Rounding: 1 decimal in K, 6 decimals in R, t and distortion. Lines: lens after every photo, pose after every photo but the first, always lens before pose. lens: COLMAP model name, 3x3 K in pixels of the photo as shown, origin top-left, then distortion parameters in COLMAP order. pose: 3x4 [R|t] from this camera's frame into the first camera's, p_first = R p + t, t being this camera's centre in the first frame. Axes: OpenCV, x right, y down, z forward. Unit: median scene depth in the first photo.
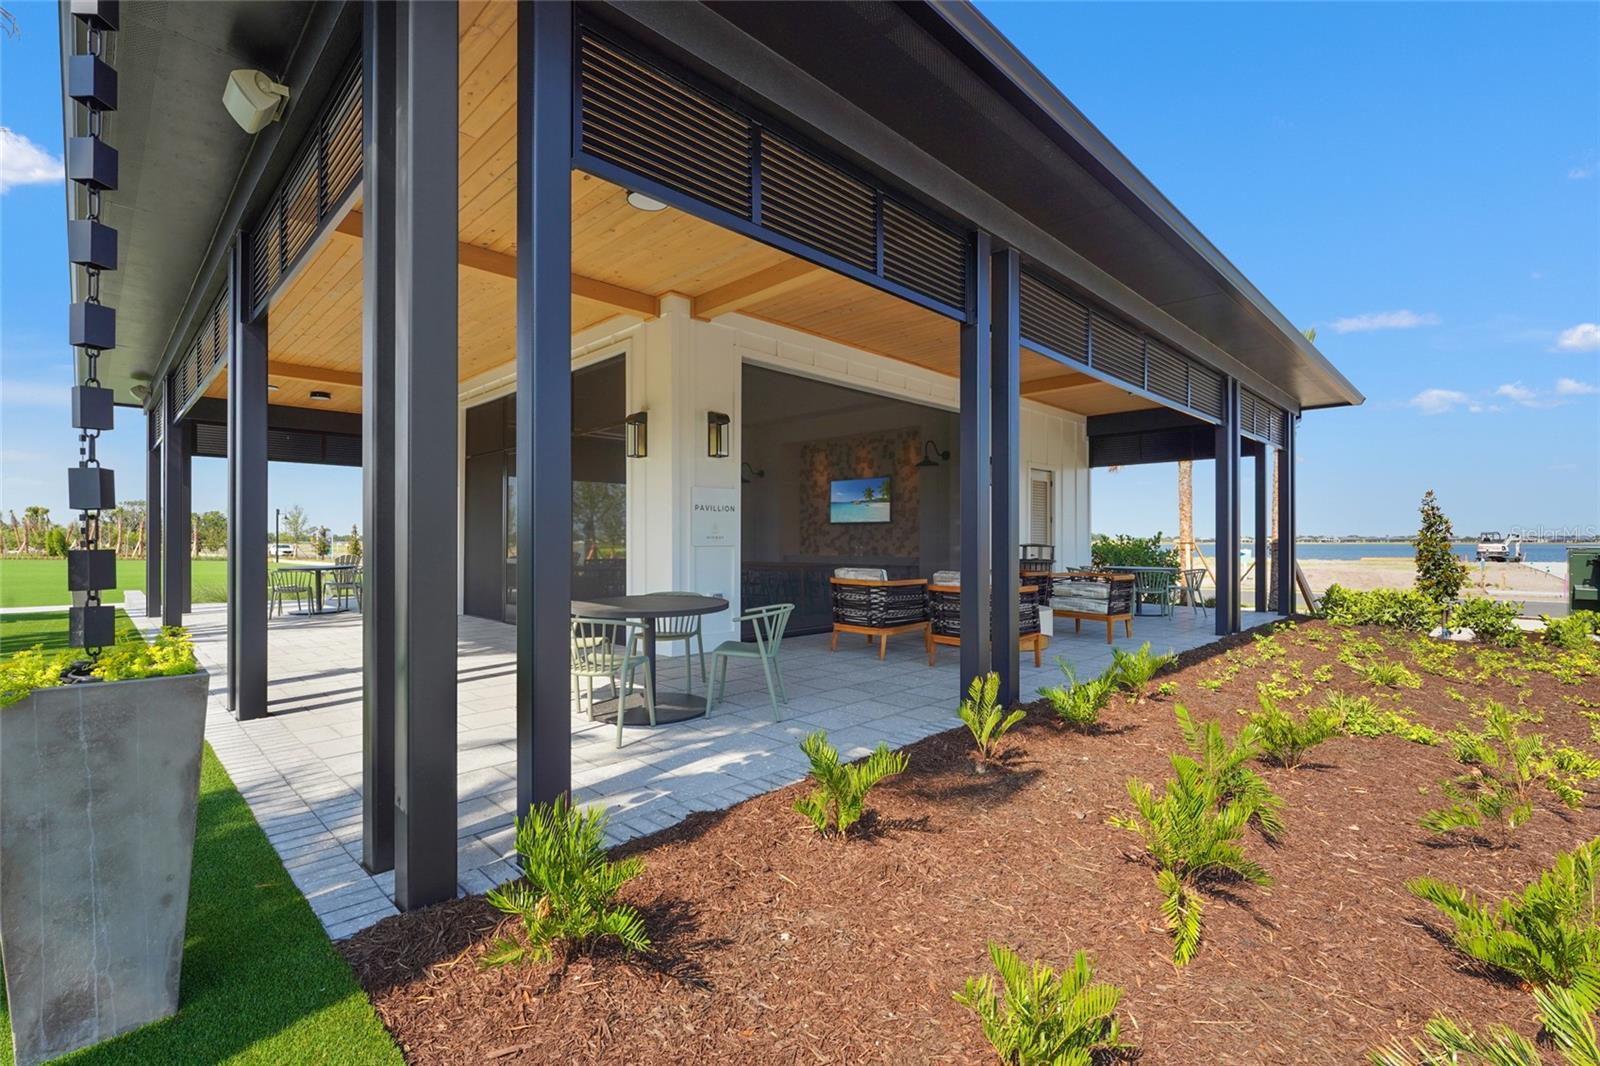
lens RADIAL K [[721.2, 0, 790.9], [0, 721.2, 535.3], [0, 0, 1]] dist [0.008967, 0.000778]
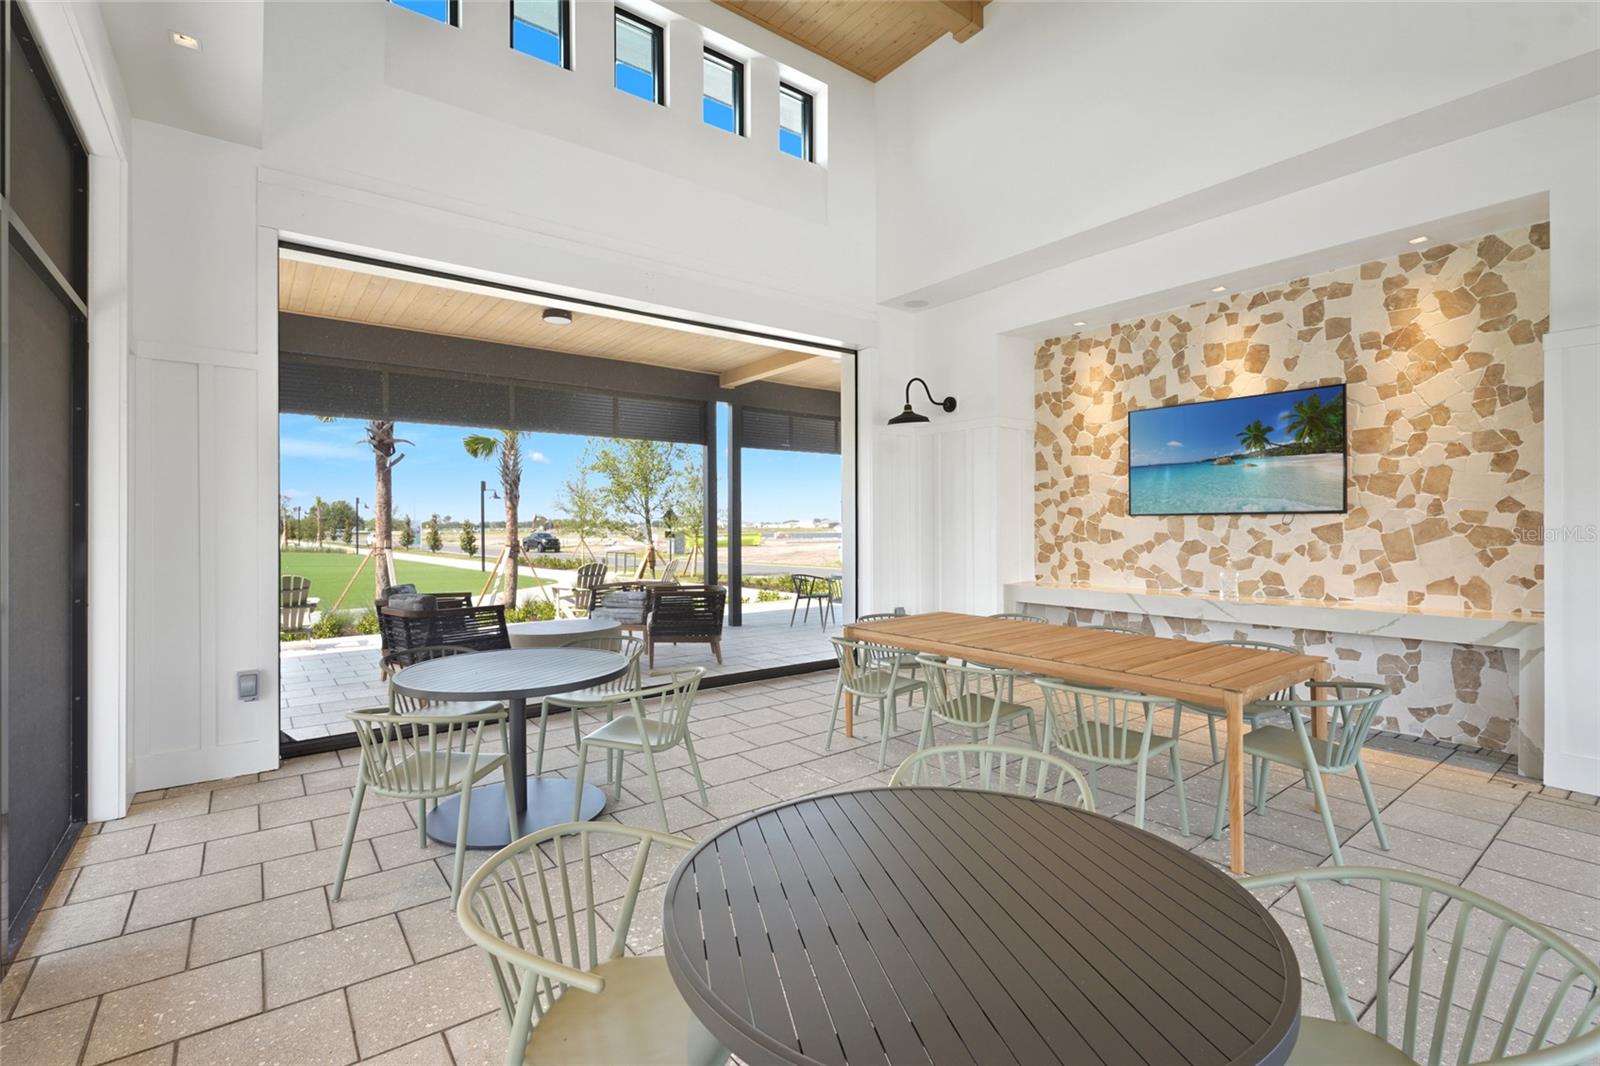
lens RADIAL K [[726.2, 0, 799.1], [0, 726.2, 527.9], [0, 0, 1]] dist [0.006049, 0.002633]
pose [[0.991694, -0.002099, -0.128604, -0.081242], [0.003131, 0.999964, 0.007826, -0.011873], [0.128583, -0.008164, 0.991665, 0.564086]]
